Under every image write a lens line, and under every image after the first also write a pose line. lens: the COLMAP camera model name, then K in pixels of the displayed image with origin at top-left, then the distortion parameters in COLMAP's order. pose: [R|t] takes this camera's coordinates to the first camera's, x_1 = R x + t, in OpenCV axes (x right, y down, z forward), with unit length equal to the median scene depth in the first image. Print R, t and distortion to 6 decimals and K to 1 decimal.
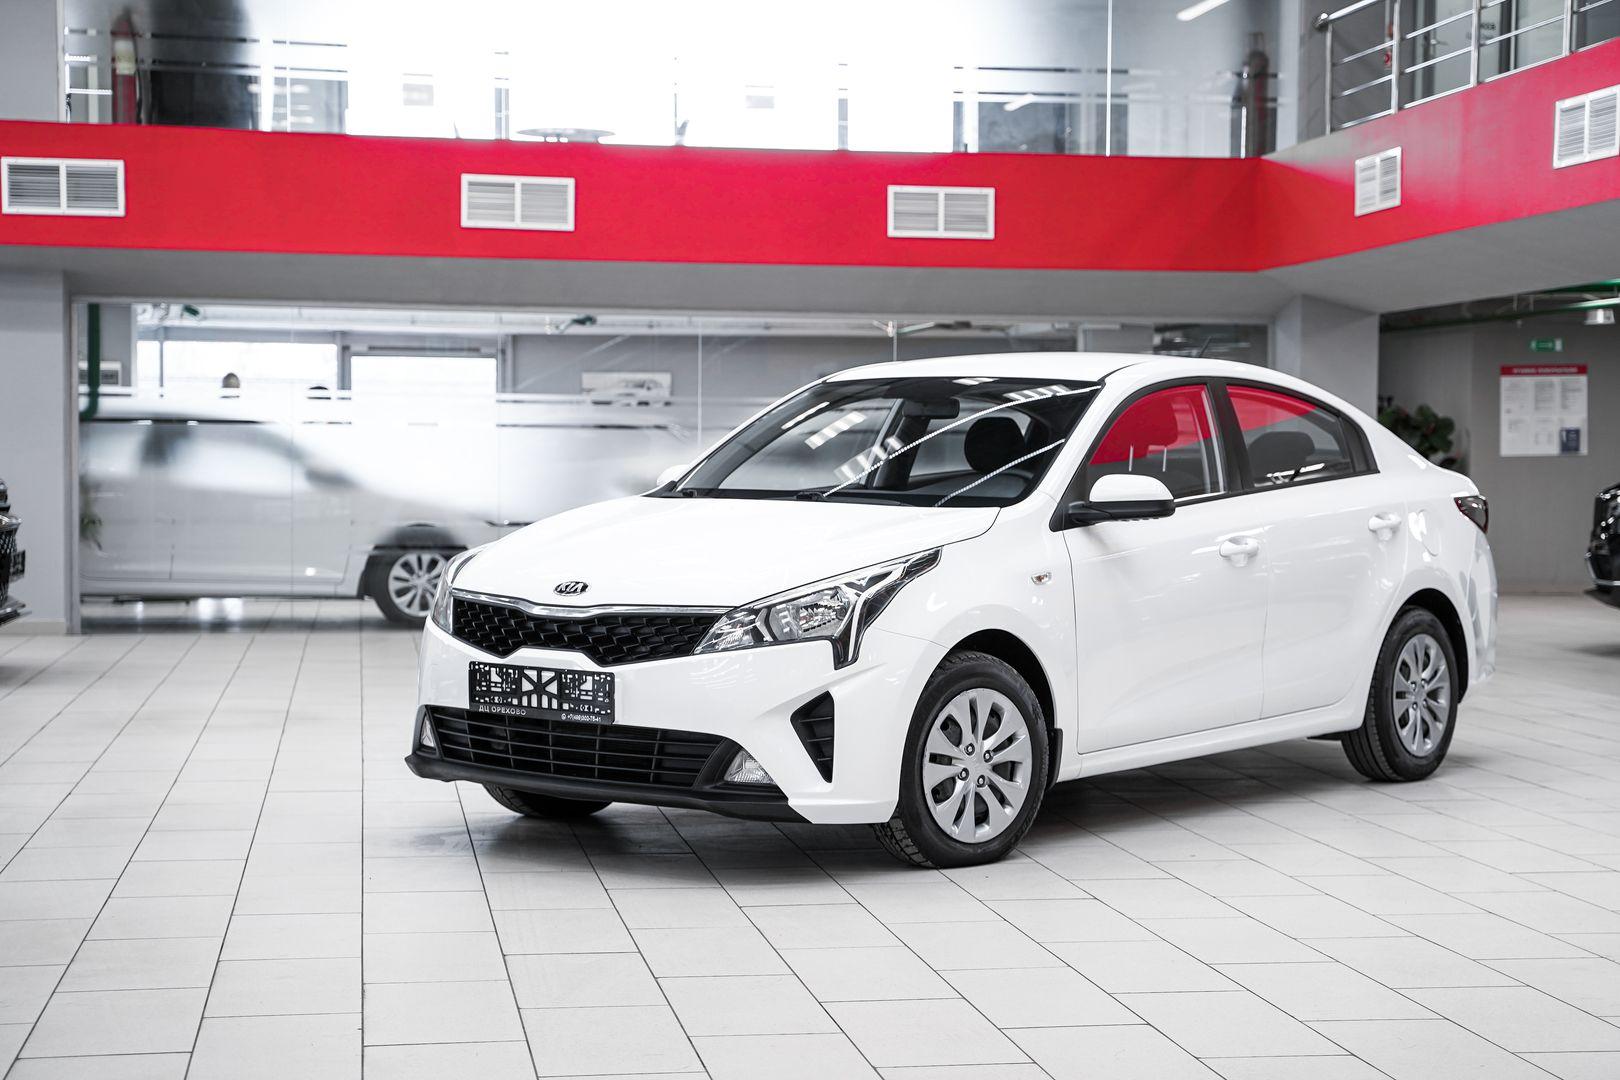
lens RADIAL K [[2638.3, 0, 808.8], [0, 2638.3, 547.3], [0, 0, 1]] dist [0.168483, 0.000000]
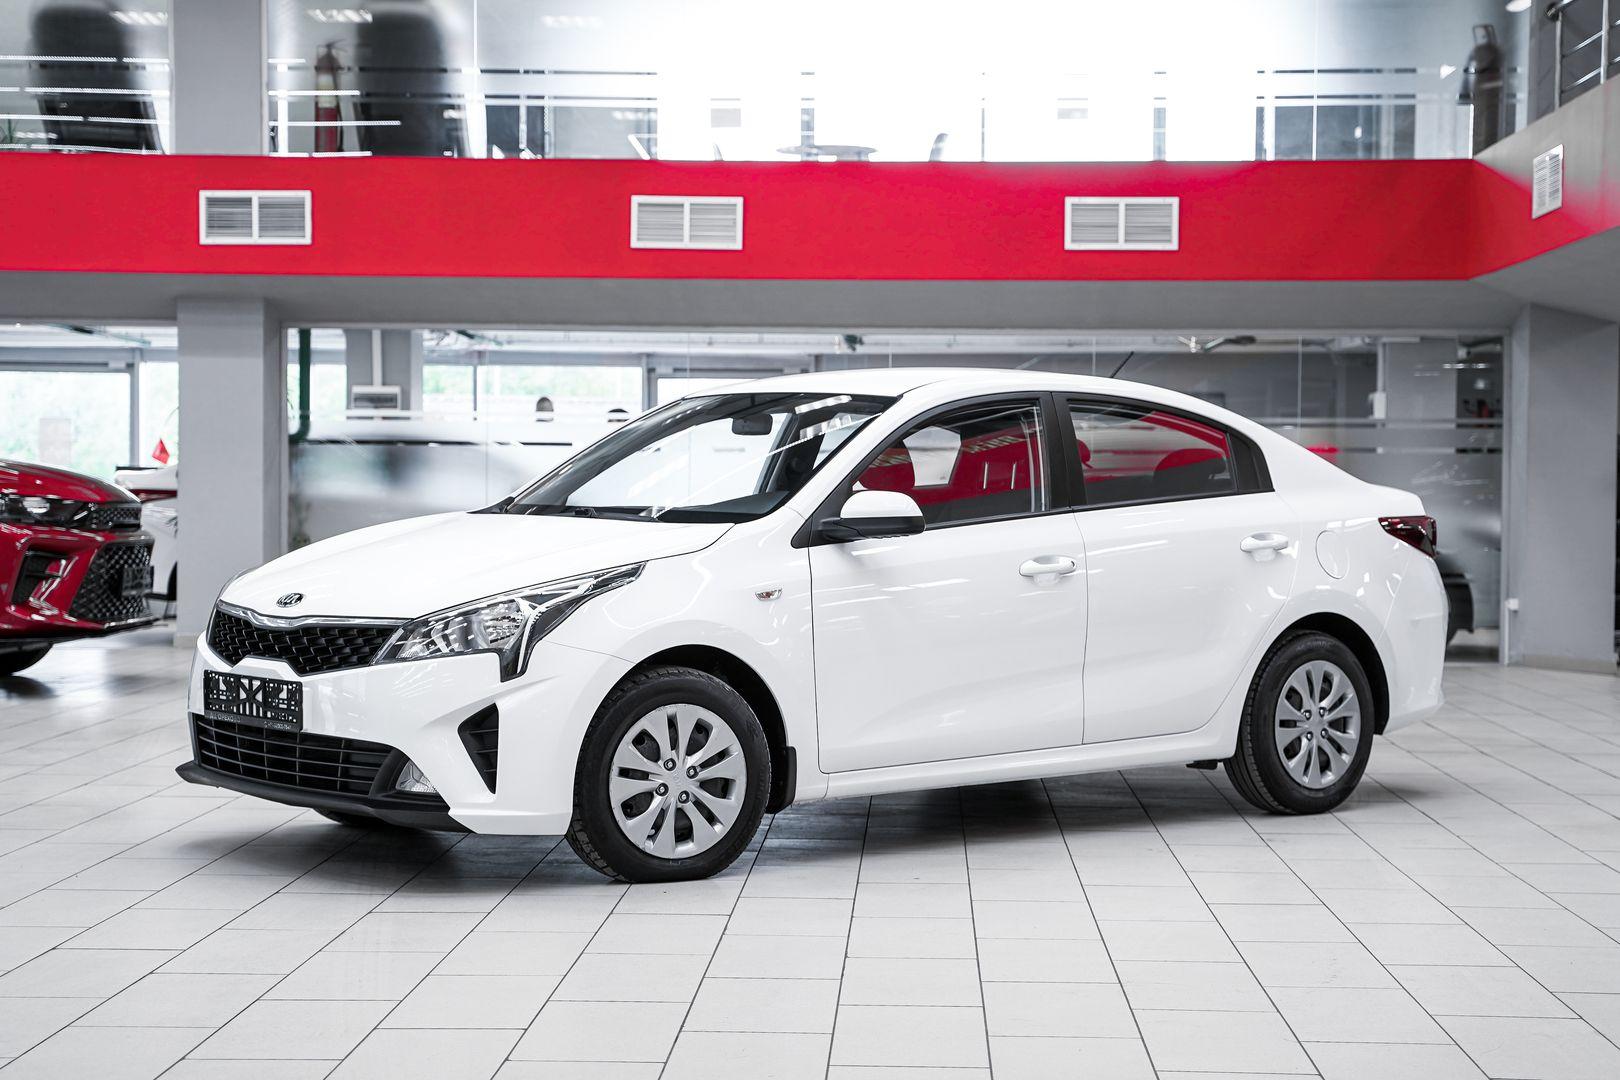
lens RADIAL K [[2716.1, 0, 816.7], [0, 2716.1, 566.3], [0, 0, 1]] dist [0.159280, 0.000000]
pose [[0.978326, 0.007410, -0.206940, 0.157011], [-0.008053, 0.999965, -0.002264, 0.001644], [0.206916, 0.003882, 0.978351, 0.003871]]
